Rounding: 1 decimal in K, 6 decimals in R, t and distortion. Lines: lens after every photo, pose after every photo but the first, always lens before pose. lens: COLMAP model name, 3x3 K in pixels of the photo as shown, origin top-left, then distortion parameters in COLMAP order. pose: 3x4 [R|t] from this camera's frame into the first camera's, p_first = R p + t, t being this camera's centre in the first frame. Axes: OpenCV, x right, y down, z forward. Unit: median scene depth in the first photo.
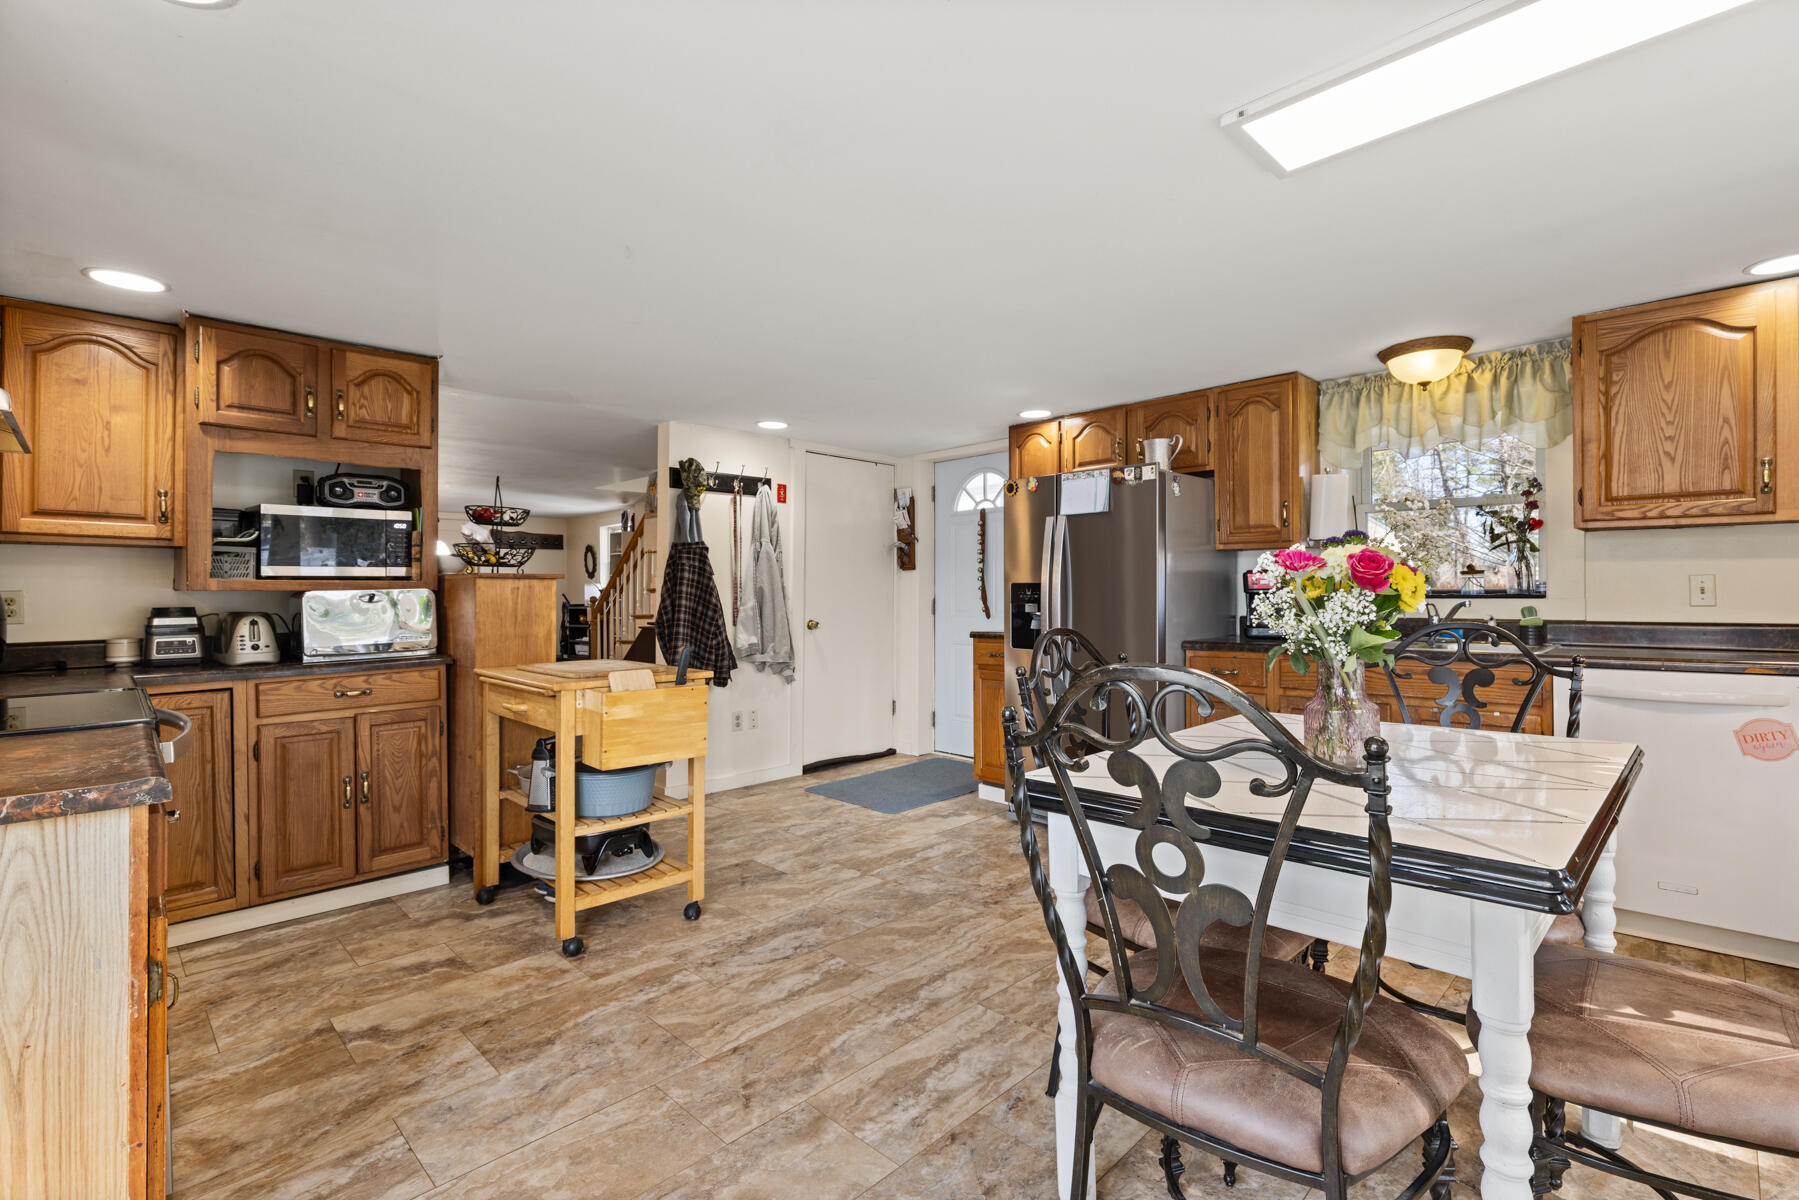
lens RADIAL K [[836.5, 0, 906.7], [0, 836.5, 595.6], [0, 0, 1]] dist [-0.000341, -0.000074]
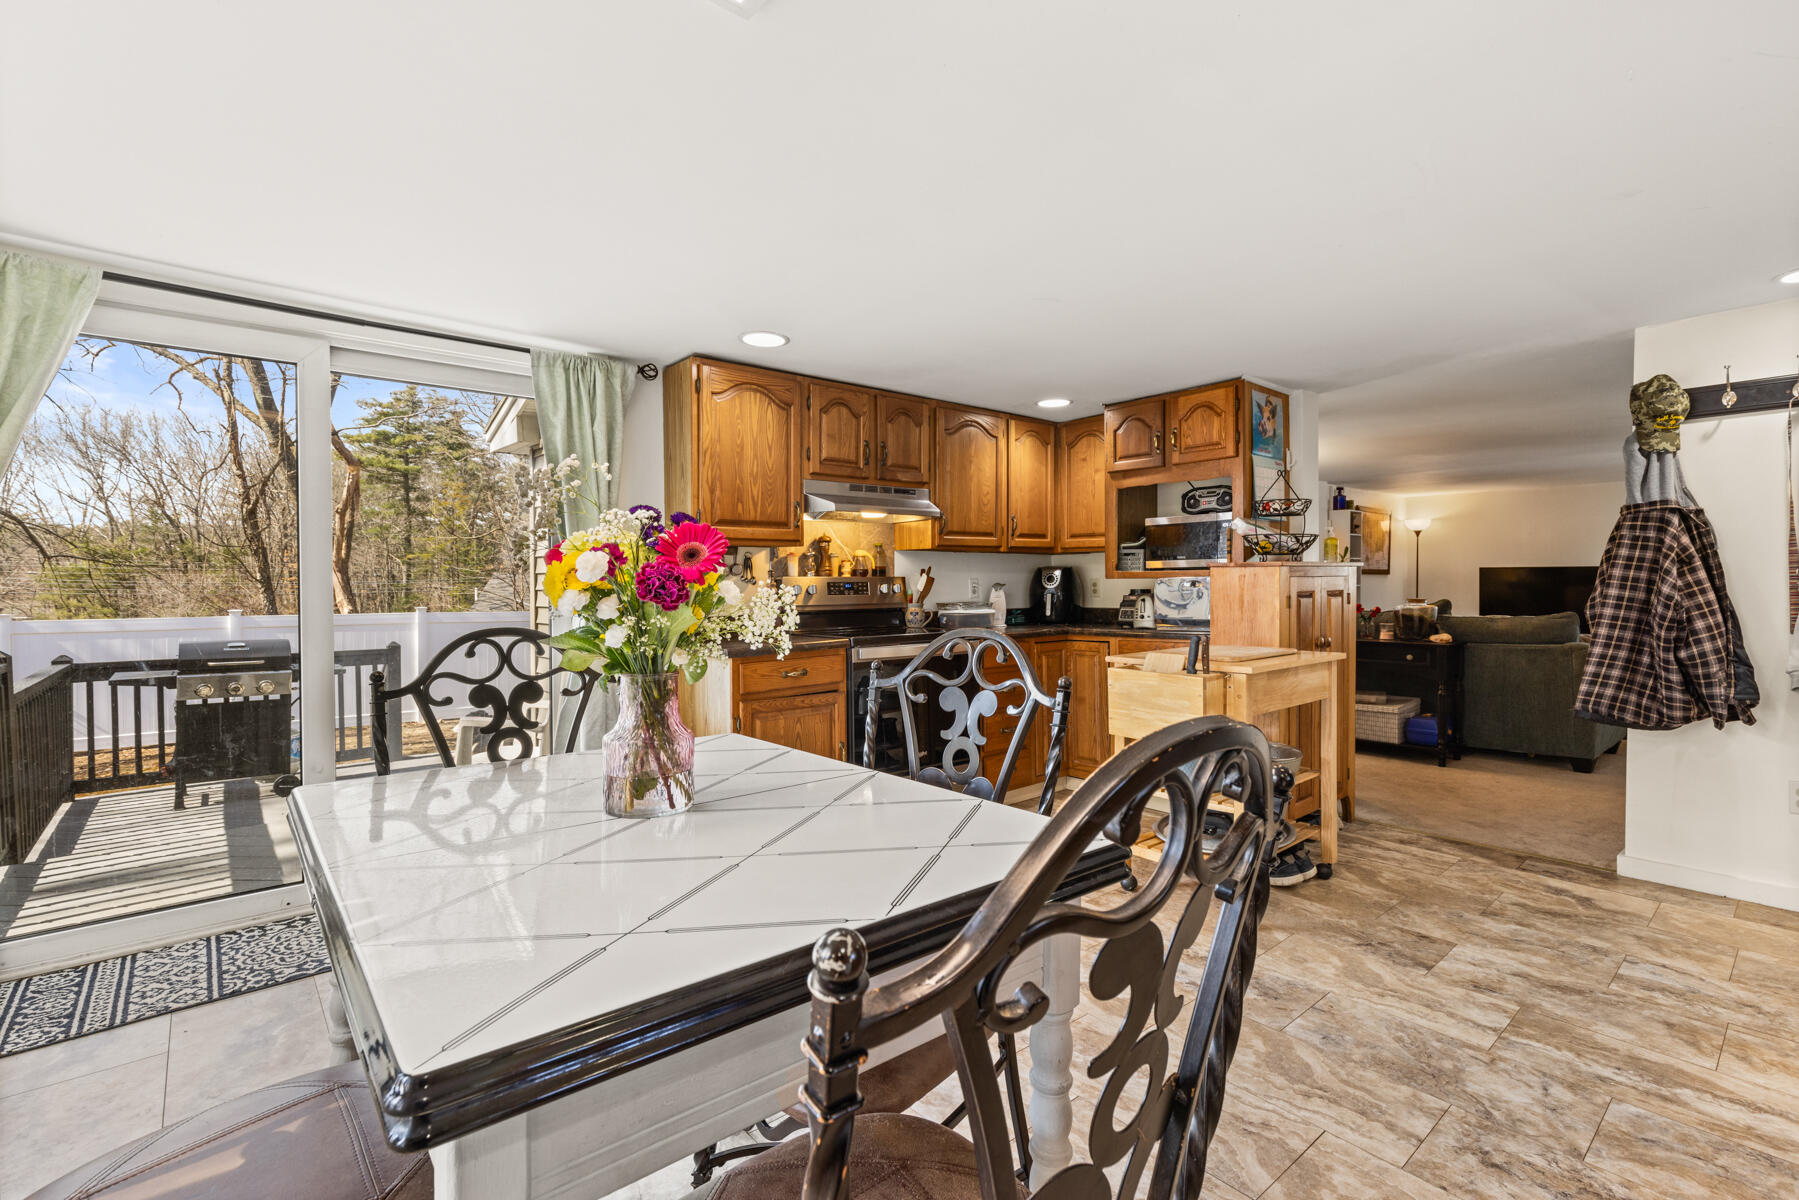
lens RADIAL K [[814.9, 0, 902.1], [0, 814.9, 598.5], [0, 0, 1]] dist [-0.003858, 0.000013]
pose [[-0.100537, 0.023463, -0.994657, 0.615365], [0.004810, 0.999722, 0.023096, -0.005548], [0.994922, -0.002463, -0.100622, 0.645656]]
